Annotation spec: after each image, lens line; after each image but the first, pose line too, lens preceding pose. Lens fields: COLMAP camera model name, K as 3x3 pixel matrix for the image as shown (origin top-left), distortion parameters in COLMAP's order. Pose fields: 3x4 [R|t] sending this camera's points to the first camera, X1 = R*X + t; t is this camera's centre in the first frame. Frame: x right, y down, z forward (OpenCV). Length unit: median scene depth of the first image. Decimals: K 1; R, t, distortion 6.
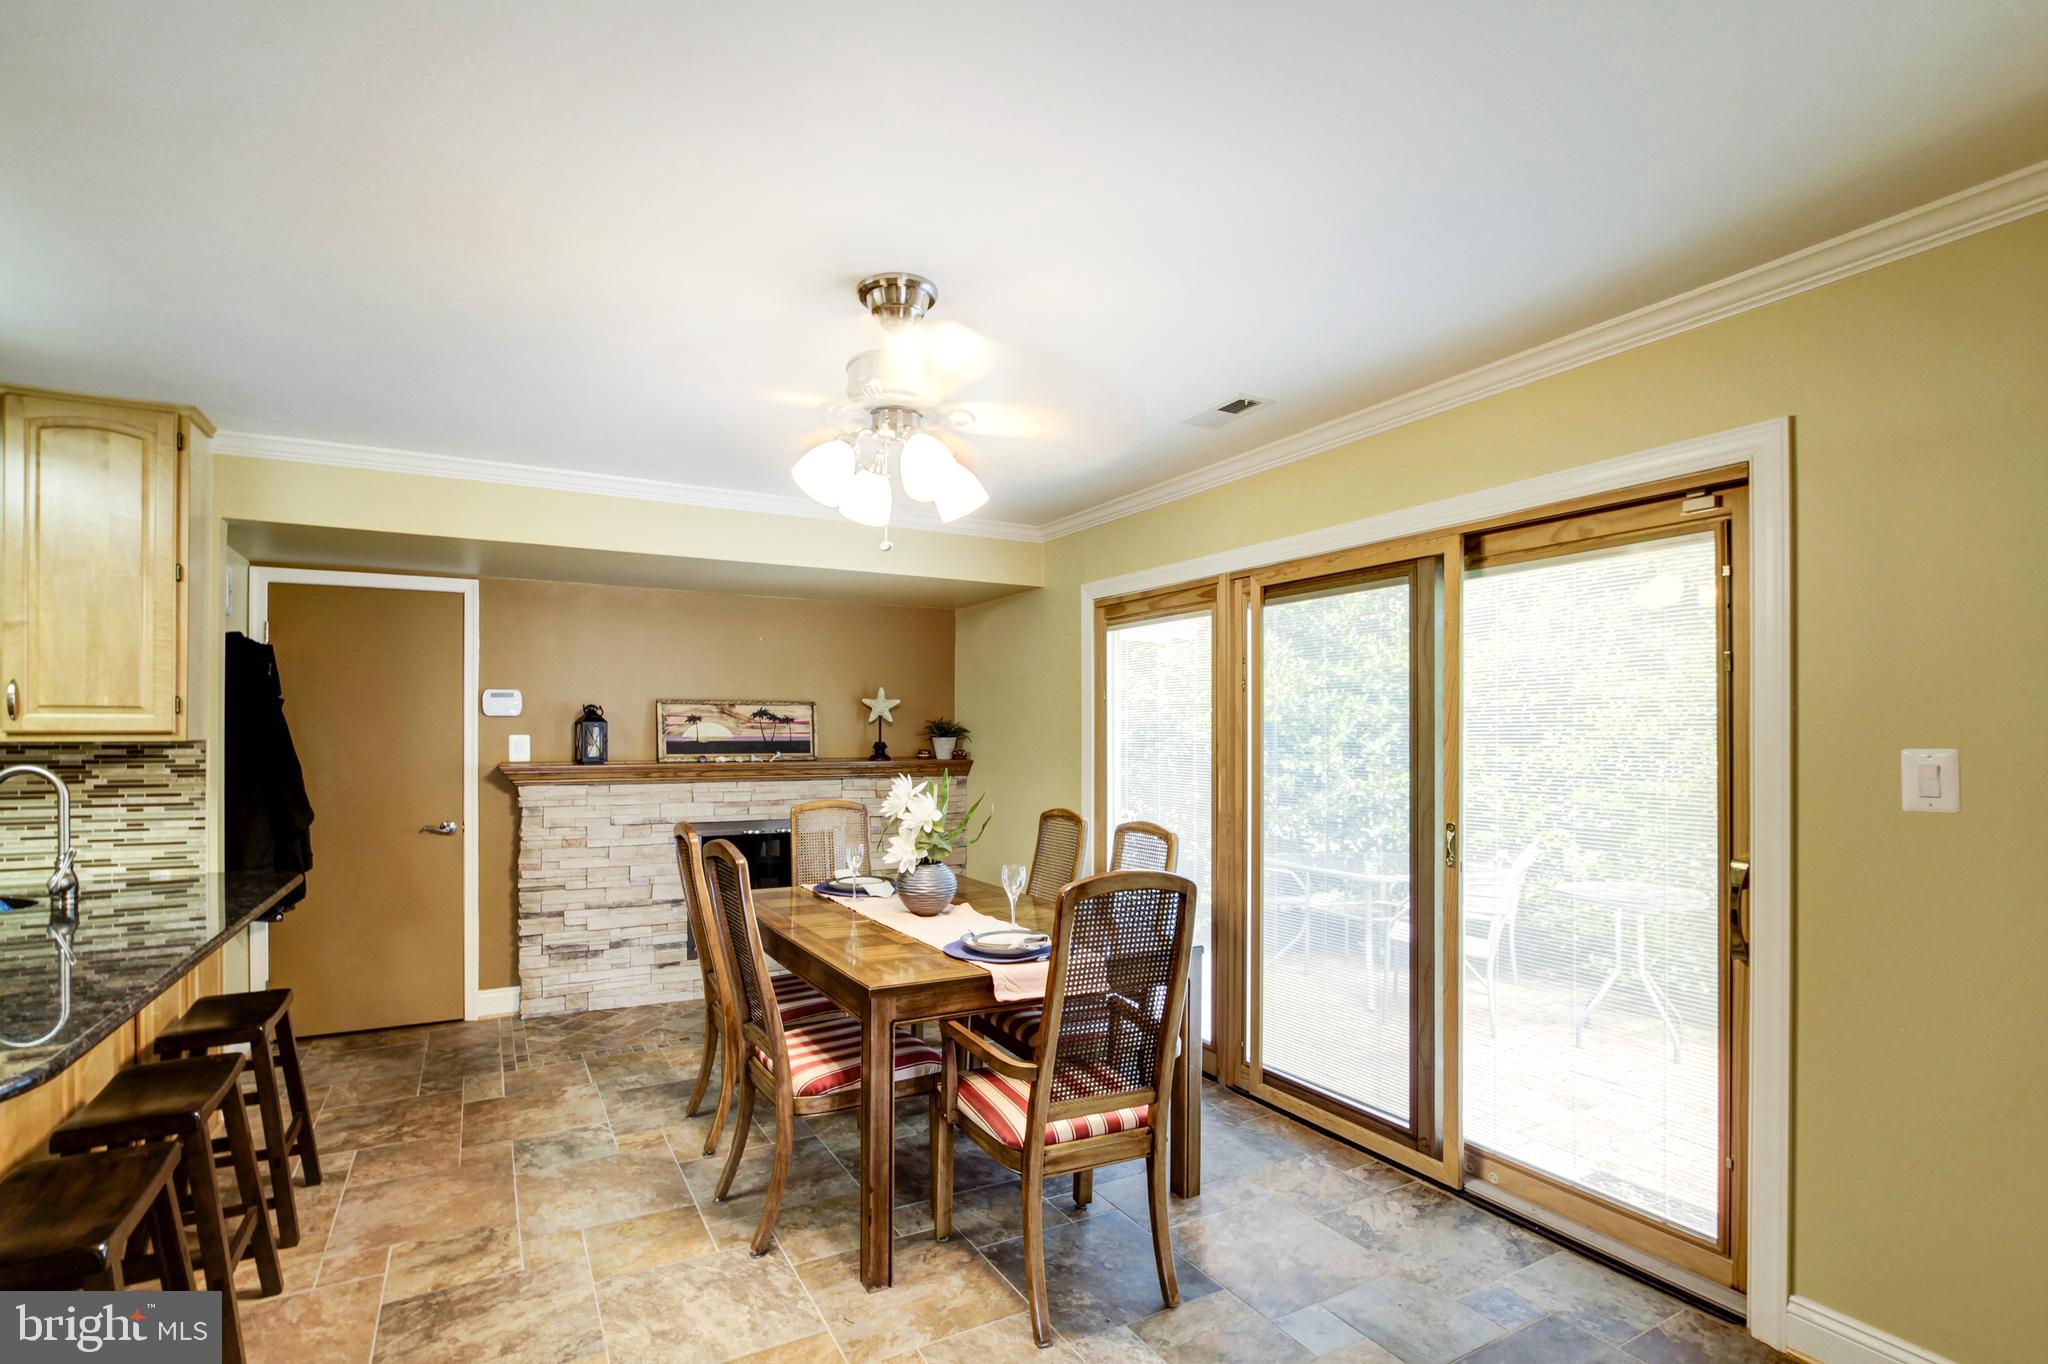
lens RADIAL K [[952.7, 0, 1015.6], [0, 952.7, 729.9], [0, 0, 1]] dist [-0.025281, 0.005503]
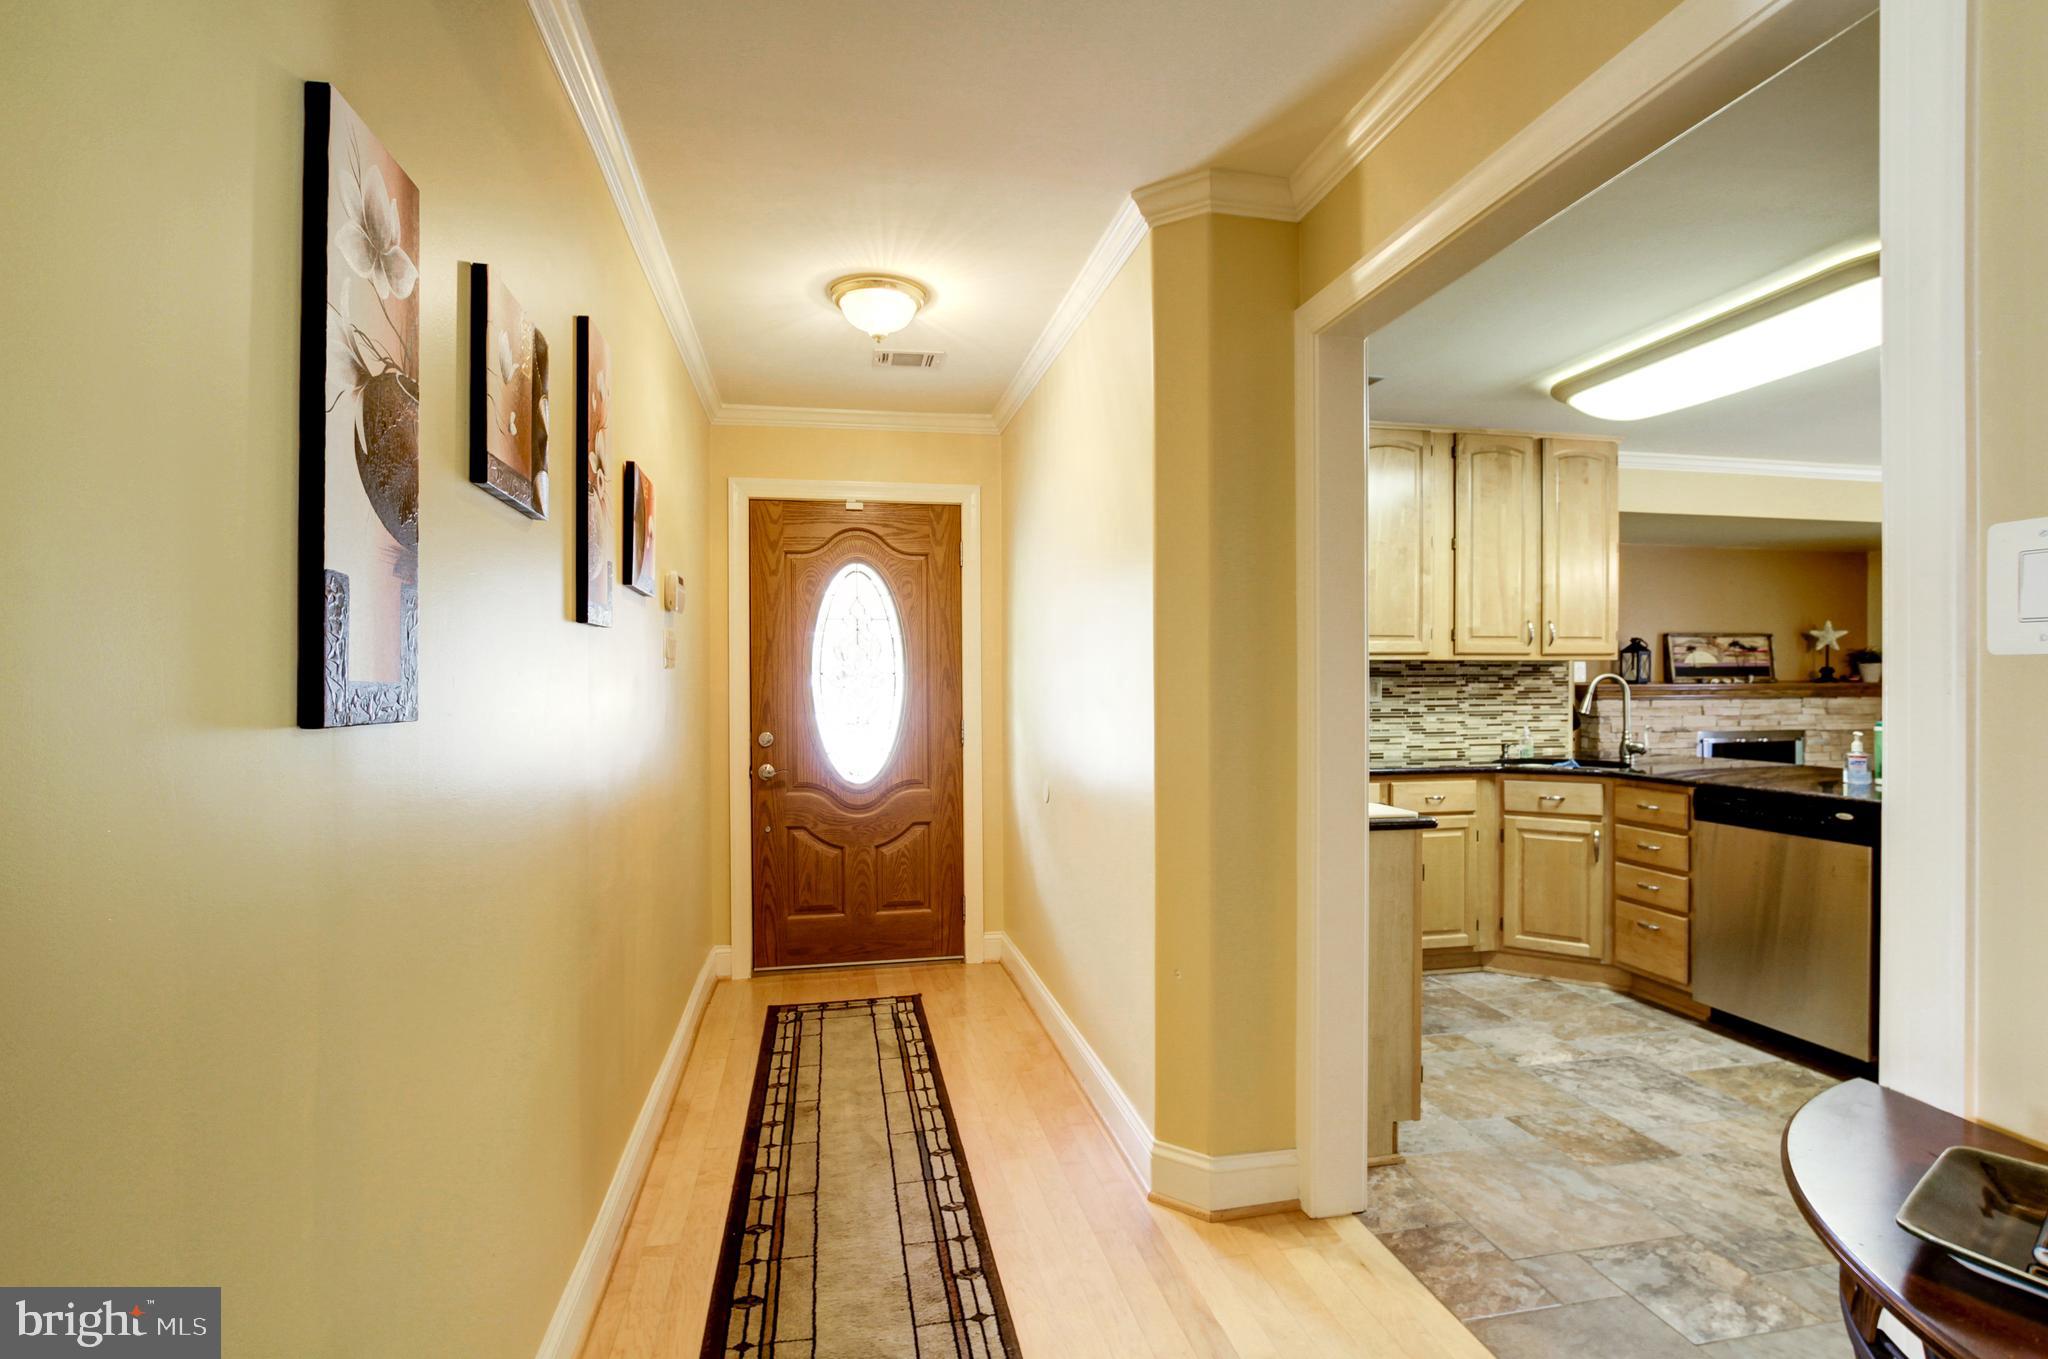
lens RADIAL K [[952.7, 0, 1024.8], [0, 952.7, 679.5], [0, 0, 1]] dist [-0.025281, 0.005503]
pose [[0.951665, -0.006063, -0.307079, -1.182828], [0.007060, 0.999973, 0.002135, 0.029794], [0.307057, -0.004199, 0.951682, -0.657952]]
